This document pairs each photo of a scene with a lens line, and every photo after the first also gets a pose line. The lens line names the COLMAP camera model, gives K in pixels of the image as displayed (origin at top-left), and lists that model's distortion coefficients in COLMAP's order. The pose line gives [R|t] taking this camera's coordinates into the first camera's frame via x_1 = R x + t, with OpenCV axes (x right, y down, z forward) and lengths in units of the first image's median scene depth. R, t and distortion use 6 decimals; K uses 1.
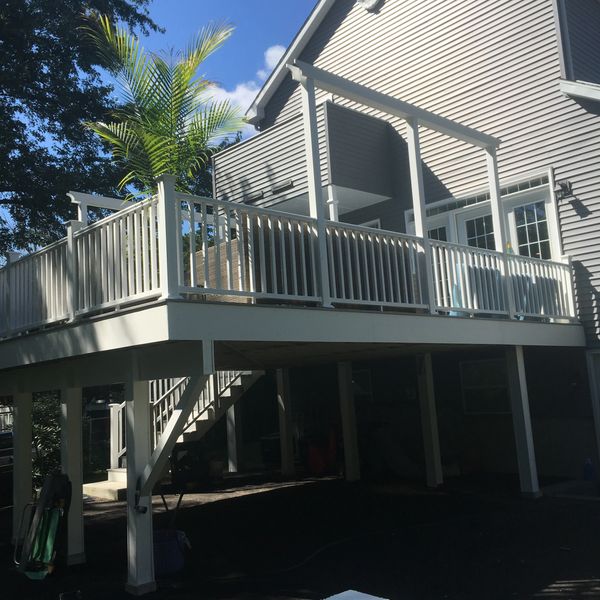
lens RADIAL K [[689.8, 0, 300.0], [0, 689.8, 300.0], [0, 0, 1]] dist [0.085908, -0.017376]
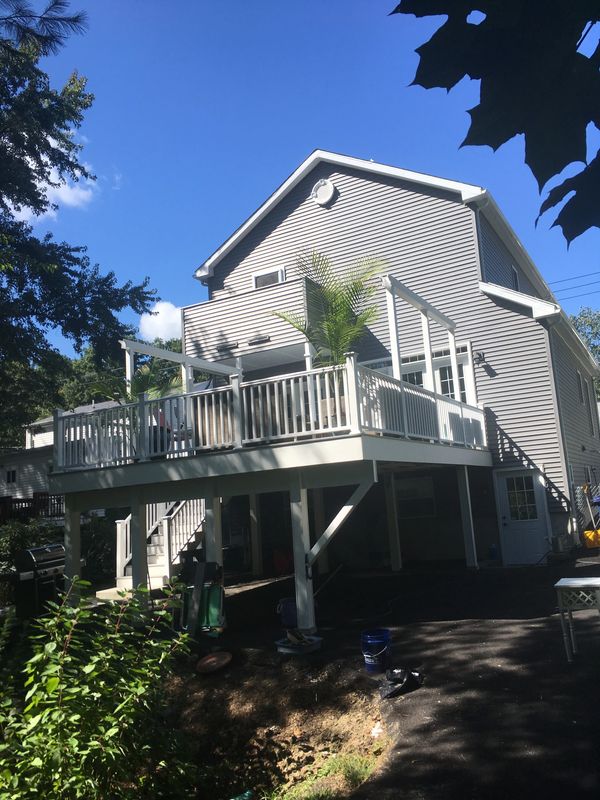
lens RADIAL K [[679.1, 0, 300.3], [0, 679.1, 423.1], [0, 0, 1]] dist [0.150097, 0.002125]
pose [[0.942947, 0.014516, 0.332626, -0.438572], [-0.011446, 0.999872, -0.011190, -0.002884], [-0.332746, 0.006744, 0.942992, -0.208022]]
